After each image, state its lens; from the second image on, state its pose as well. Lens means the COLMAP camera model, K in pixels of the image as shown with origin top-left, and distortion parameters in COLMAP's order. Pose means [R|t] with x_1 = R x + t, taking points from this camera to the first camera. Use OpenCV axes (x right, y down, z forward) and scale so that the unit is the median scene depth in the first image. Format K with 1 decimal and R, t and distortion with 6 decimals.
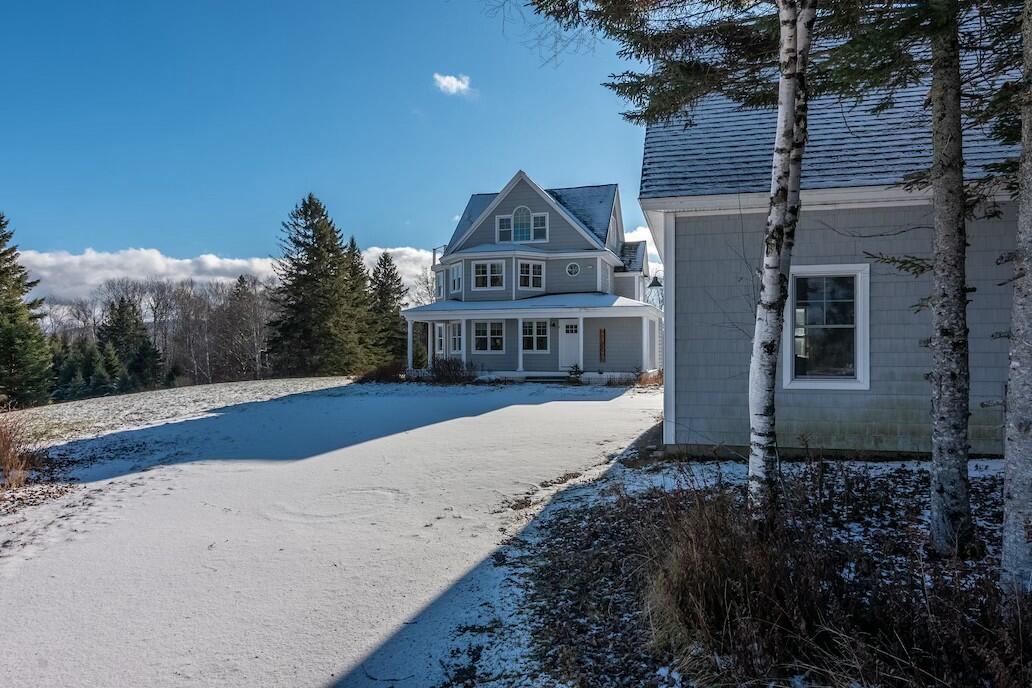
lens RADIAL K [[661.3, 0, 516.0], [0, 661.3, 344.0], [0, 0, 1]] dist [-0.005233, -0.003576]
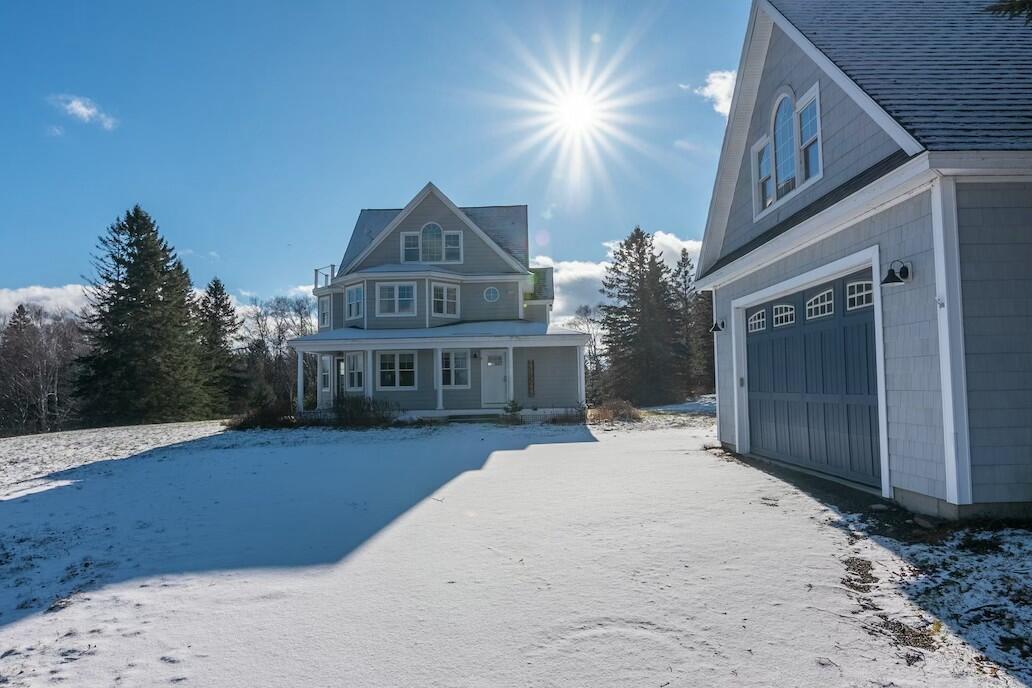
lens RADIAL K [[661.3, 0, 516.0], [0, 661.3, 344.0], [0, 0, 1]] dist [-0.005233, -0.003576]
pose [[0.964675, 0.000492, 0.263444, -0.117326], [0.014461, 0.998392, -0.054818, 0.004063], [-0.263047, 0.056692, 0.963116, 0.128961]]
